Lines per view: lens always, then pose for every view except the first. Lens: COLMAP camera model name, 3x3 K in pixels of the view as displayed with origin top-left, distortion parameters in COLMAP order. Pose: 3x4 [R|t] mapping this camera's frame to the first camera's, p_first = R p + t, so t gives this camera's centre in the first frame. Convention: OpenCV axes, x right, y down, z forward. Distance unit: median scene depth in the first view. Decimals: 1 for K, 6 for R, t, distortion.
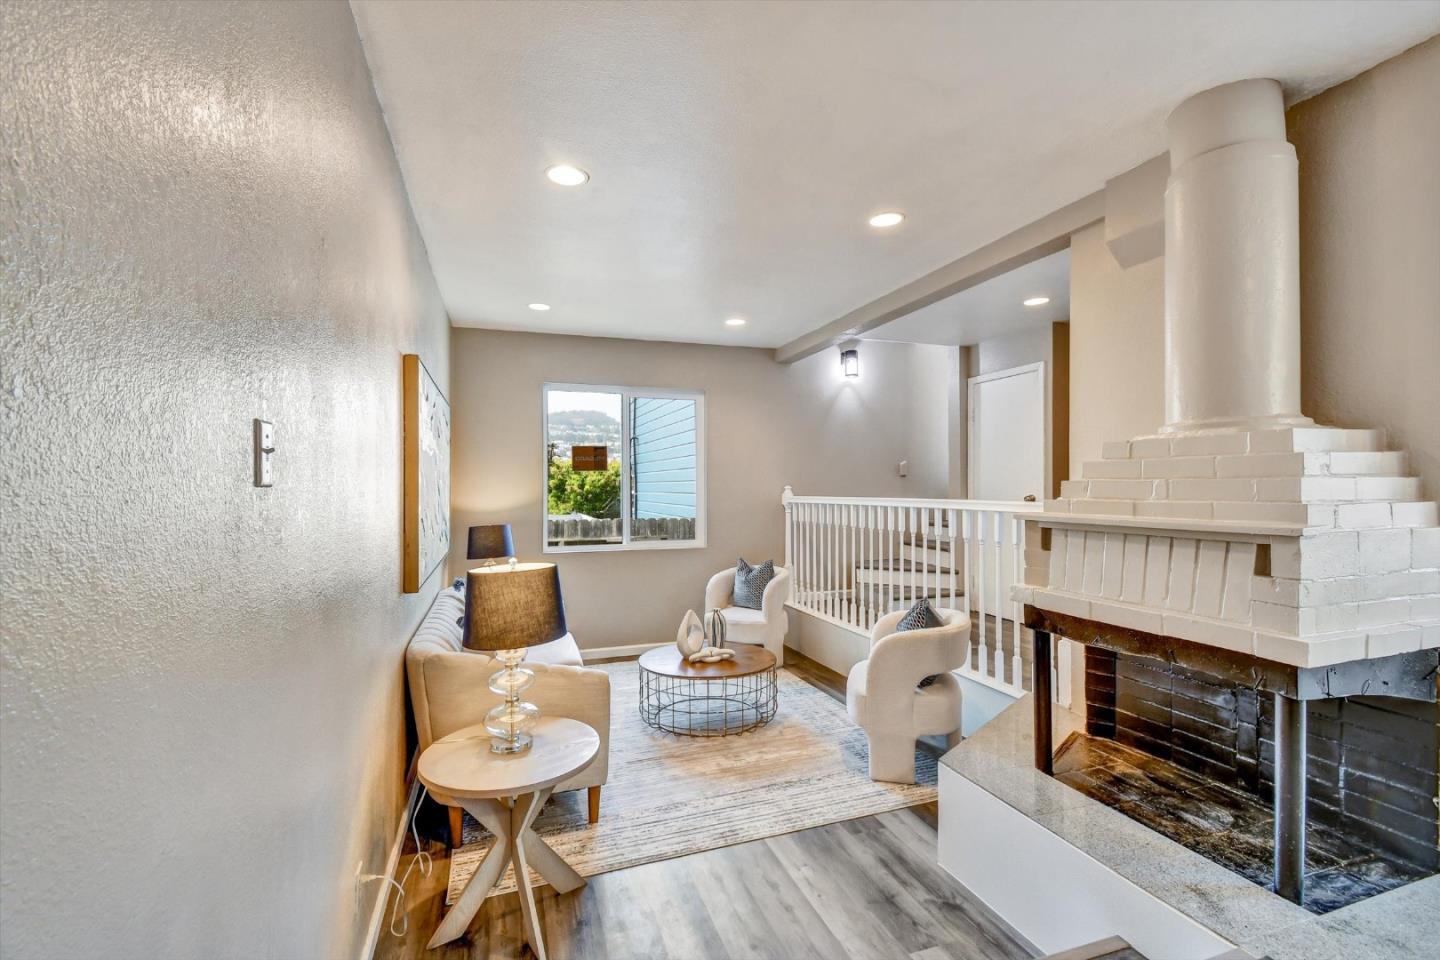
lens RADIAL K [[637.2, 0, 720.0], [0, 637.2, 480.0], [0, 0, 1]] dist [0.025141, -0.000416]
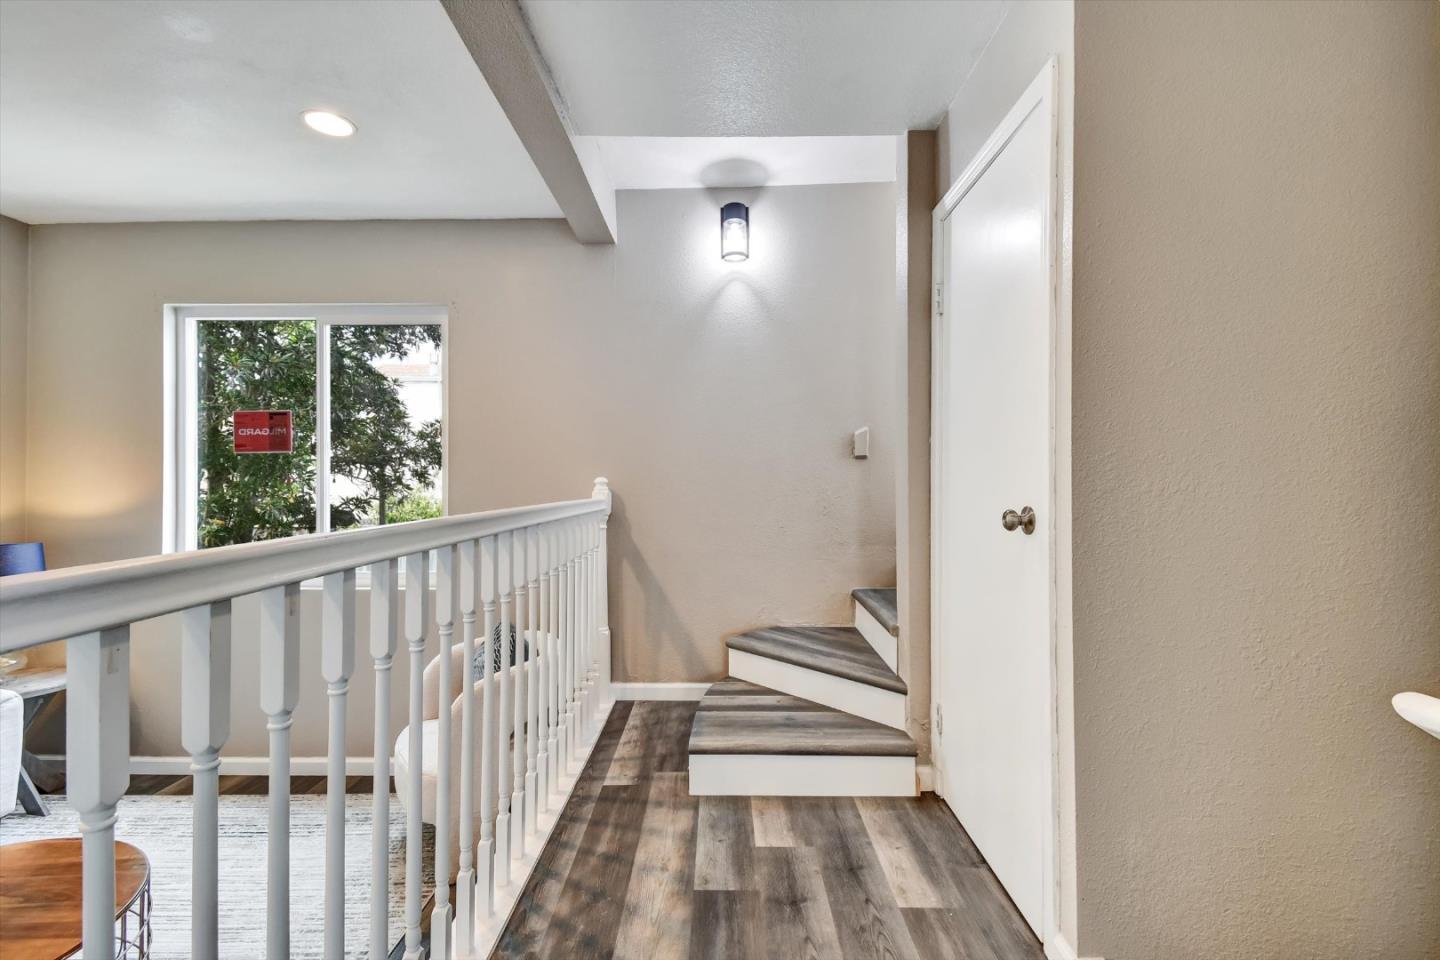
lens RADIAL K [[637.2, 0, 720.0], [0, 637.2, 480.0], [0, 0, 1]] dist [0.025141, -0.000416]
pose [[0.942217, 0.002782, -0.334992, 0.577421], [0.001920, 0.999904, 0.013703, 0.005717], [0.334998, -0.013554, 0.942121, 0.836483]]
